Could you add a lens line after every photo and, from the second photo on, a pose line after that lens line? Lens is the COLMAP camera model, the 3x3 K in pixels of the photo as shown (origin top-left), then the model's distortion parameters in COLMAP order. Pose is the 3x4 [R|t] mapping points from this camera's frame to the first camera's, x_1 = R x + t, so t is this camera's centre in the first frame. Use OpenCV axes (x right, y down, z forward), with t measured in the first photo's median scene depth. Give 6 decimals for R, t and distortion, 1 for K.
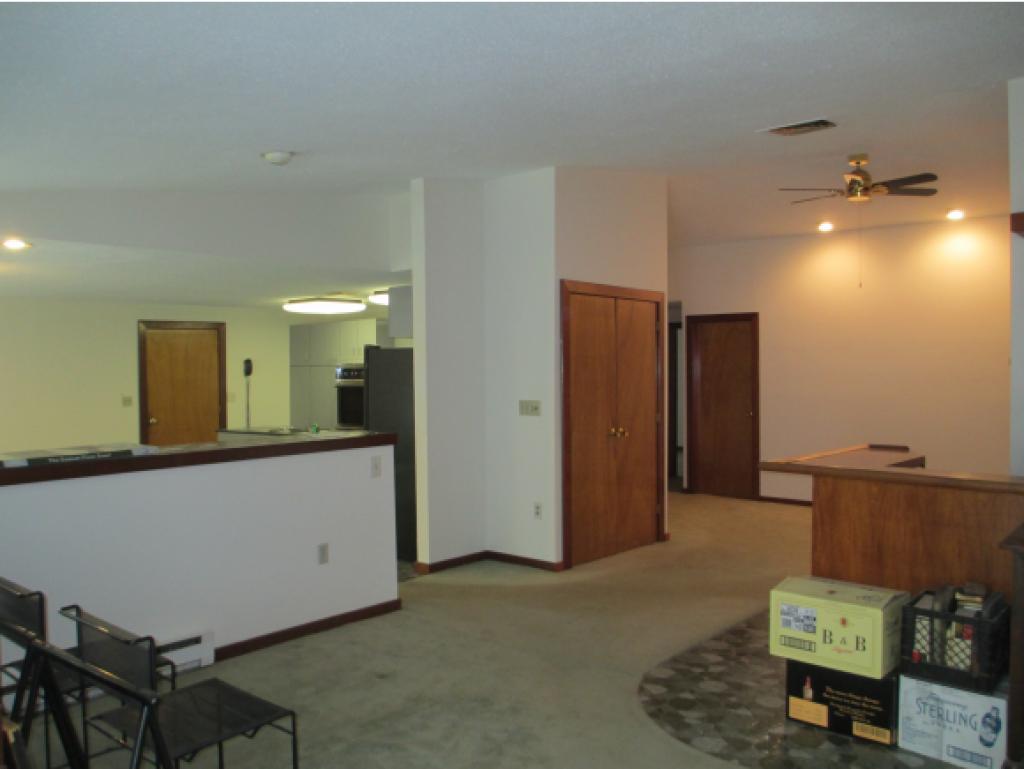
lens RADIAL K [[863.3, 0, 513.2], [0, 863.3, 384.6], [0, 0, 1]] dist [-0.058625, 0.027159]
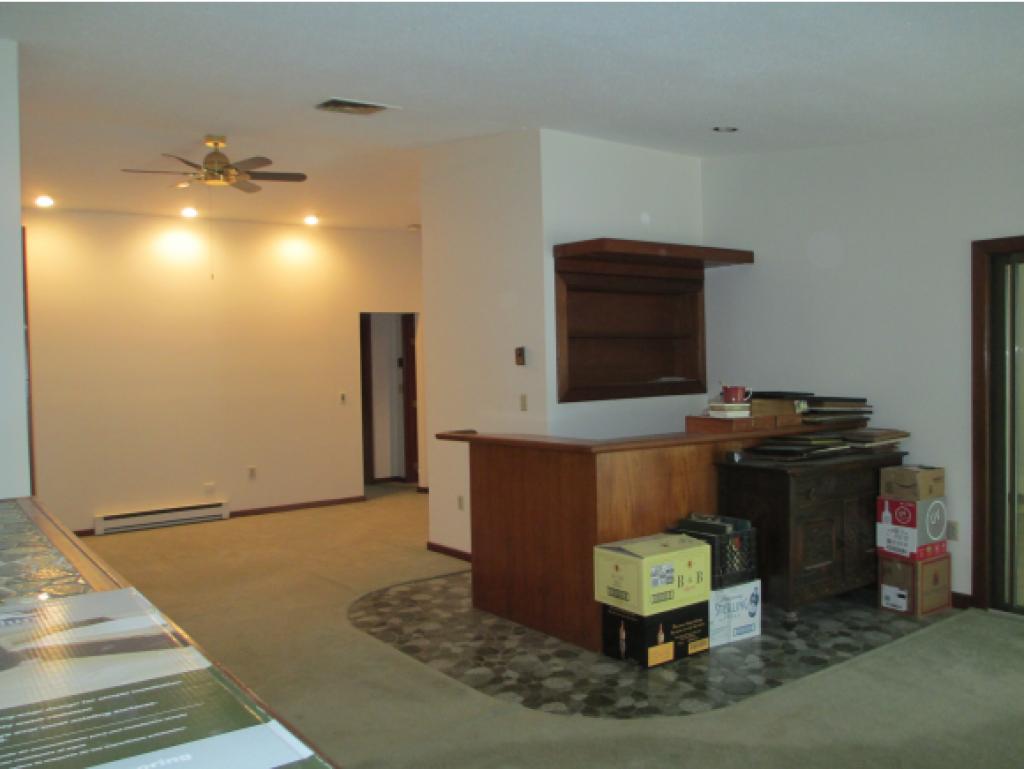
lens RADIAL K [[863.3, 0, 512.2], [0, 863.3, 386.7], [0, 0, 1]] dist [-0.058625, 0.027159]
pose [[0.241273, -0.044623, 0.969431, -0.813796], [0.049246, 0.998218, 0.033692, -0.025306], [-0.969207, 0.039612, 0.243041, 0.905453]]
